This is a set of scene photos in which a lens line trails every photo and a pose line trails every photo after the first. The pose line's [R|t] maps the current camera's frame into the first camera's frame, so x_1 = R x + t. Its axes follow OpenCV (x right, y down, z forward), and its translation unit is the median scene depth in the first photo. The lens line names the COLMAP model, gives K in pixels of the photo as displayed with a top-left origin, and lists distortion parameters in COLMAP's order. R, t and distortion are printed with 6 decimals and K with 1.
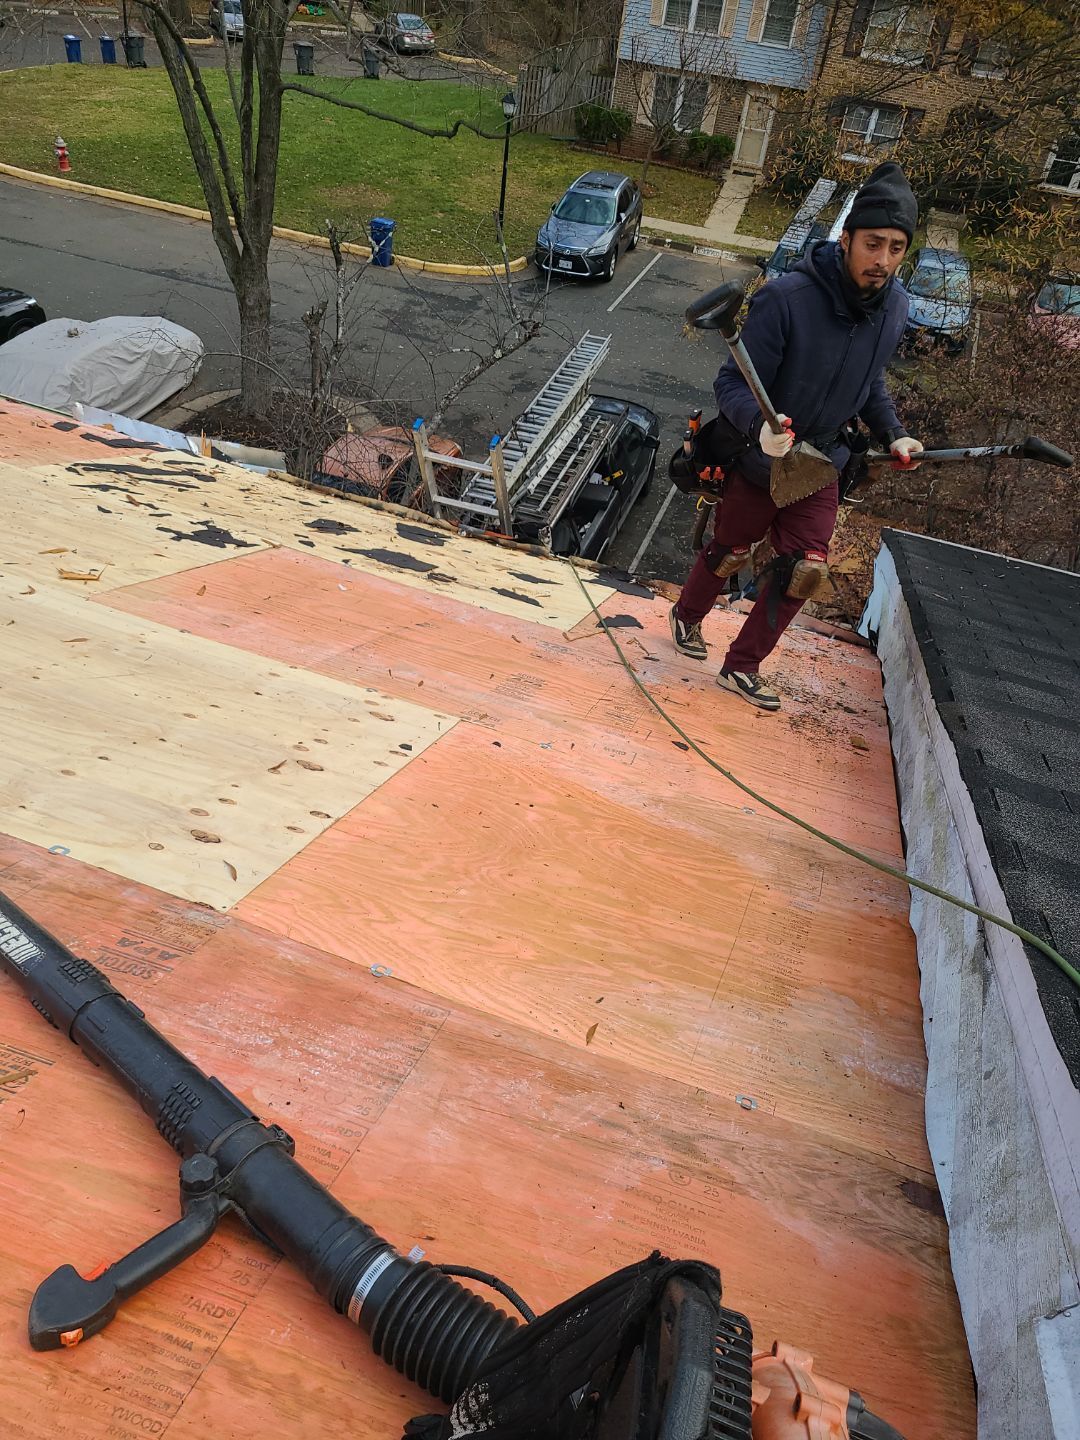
lens RADIAL K [[1111.5, 0, 544.4], [0, 1111.5, 728.8], [0, 0, 1]] dist [0.059368, -0.029141]
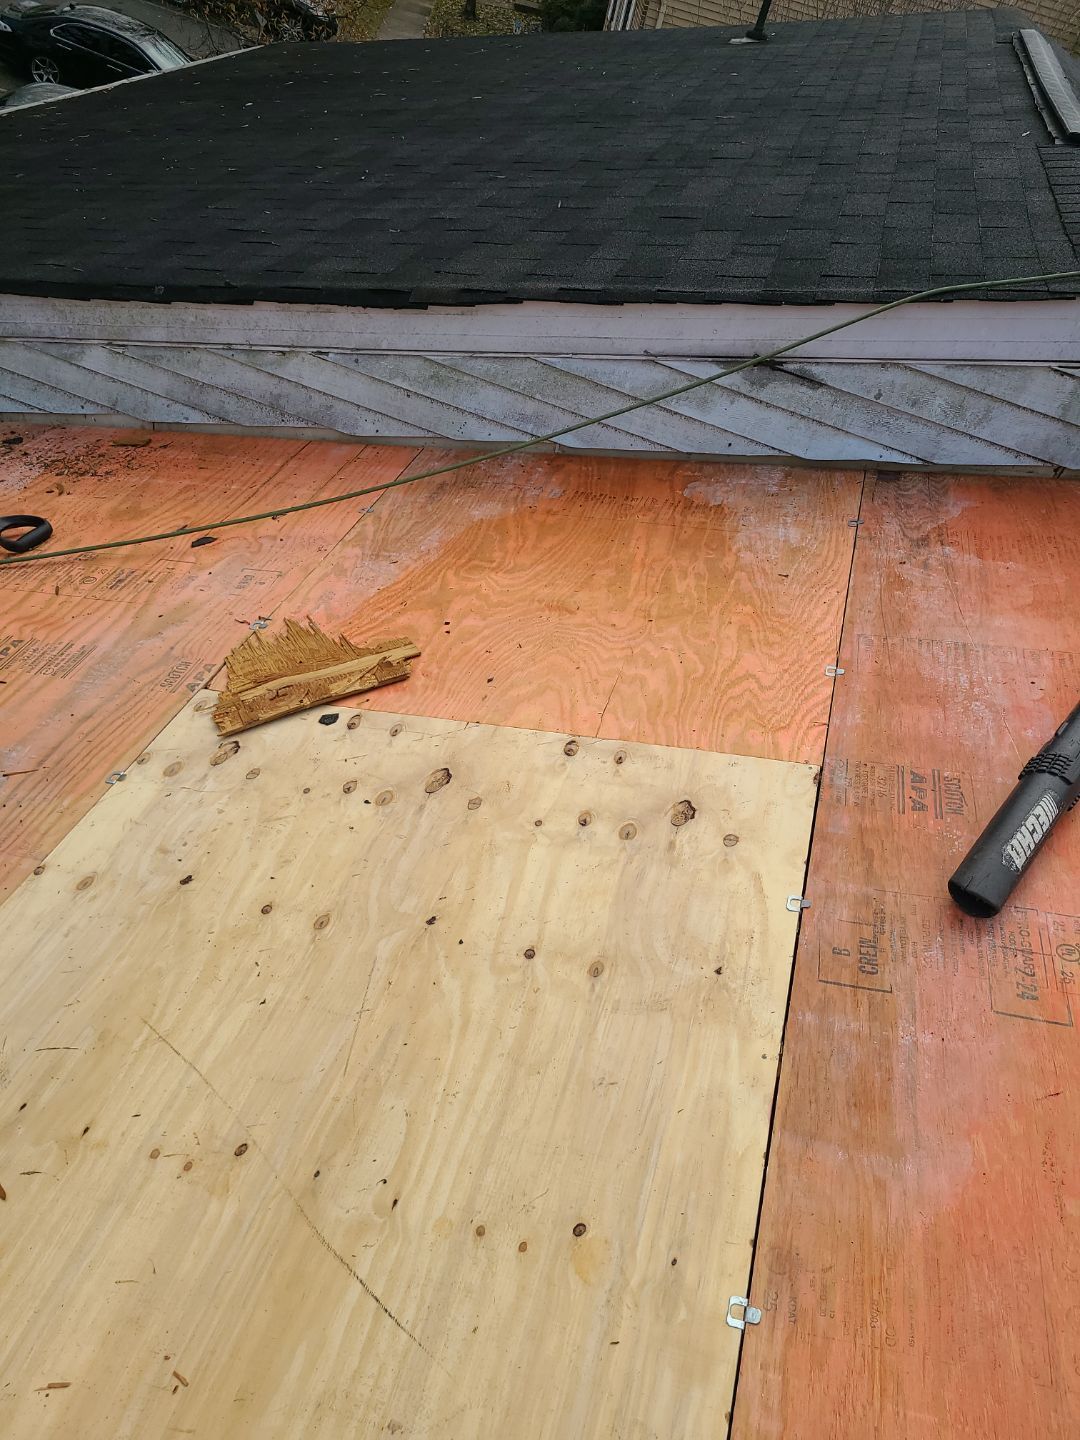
lens RADIAL K [[1111.5, 0, 544.4], [0, 1111.5, 728.8], [0, 0, 1]] dist [0.059368, -0.029141]
pose [[-0.038112, -0.754458, 0.655241, -1.074609], [0.382378, 0.594801, 0.707106, -0.783726], [-0.923220, 0.277499, 0.265819, 1.117843]]
